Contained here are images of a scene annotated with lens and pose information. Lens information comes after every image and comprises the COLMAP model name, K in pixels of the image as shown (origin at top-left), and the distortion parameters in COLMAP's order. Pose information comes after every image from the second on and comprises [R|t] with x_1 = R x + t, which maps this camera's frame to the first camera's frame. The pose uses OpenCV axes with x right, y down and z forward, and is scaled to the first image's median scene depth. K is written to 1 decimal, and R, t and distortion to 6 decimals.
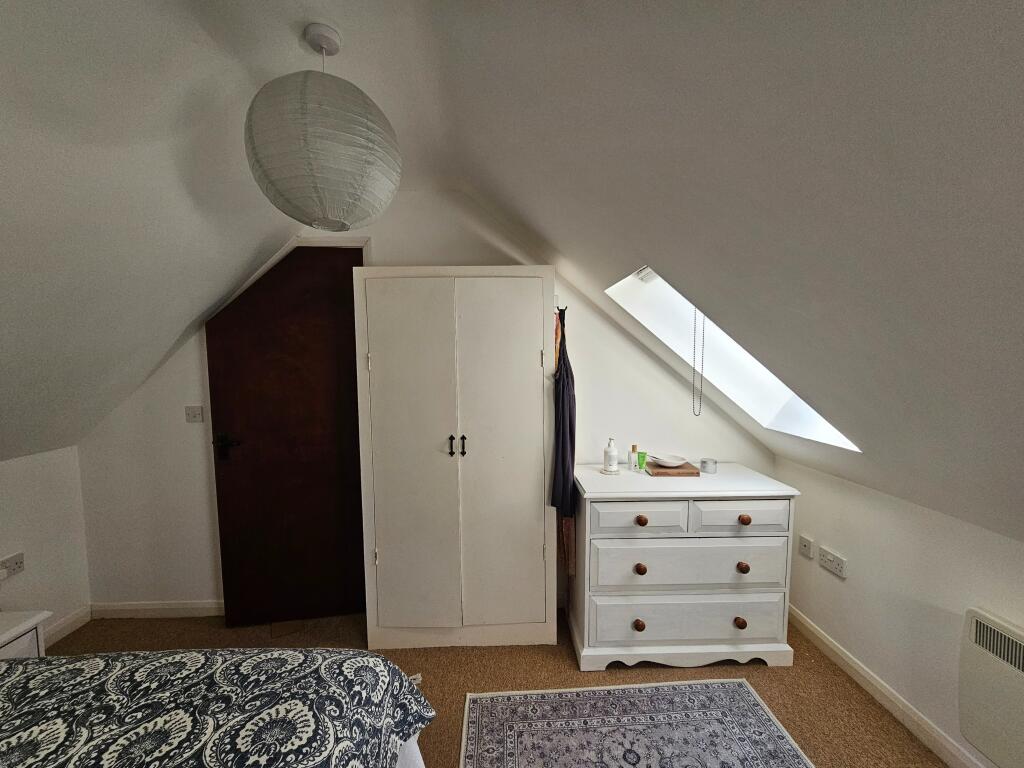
lens RADIAL K [[419.5, 0, 509.9], [0, 419.5, 389.6], [0, 0, 1]] dist [-0.001961, -0.000169]
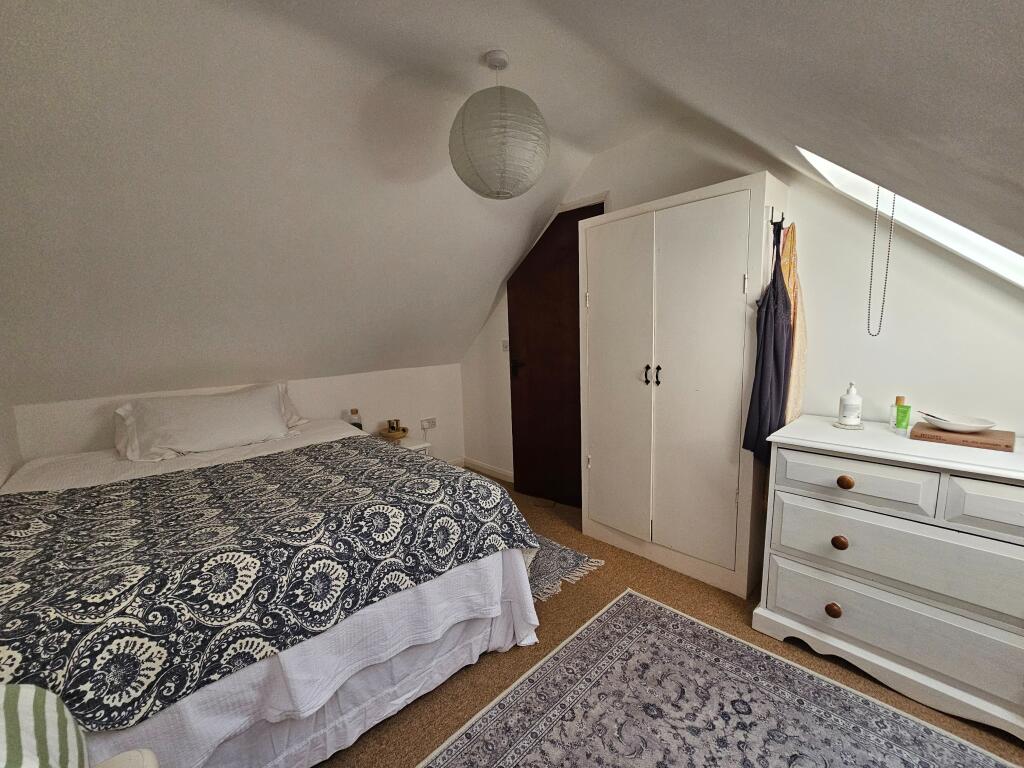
lens RADIAL K [[419.5, 0, 509.9], [0, 419.5, 389.6], [0, 0, 1]] dist [-0.001961, -0.000169]
pose [[0.664869, 0.093473, -0.741088, 0.451451], [-0.026273, 0.994452, 0.101858, 0.076527], [0.746497, -0.048252, 0.663637, 0.027228]]
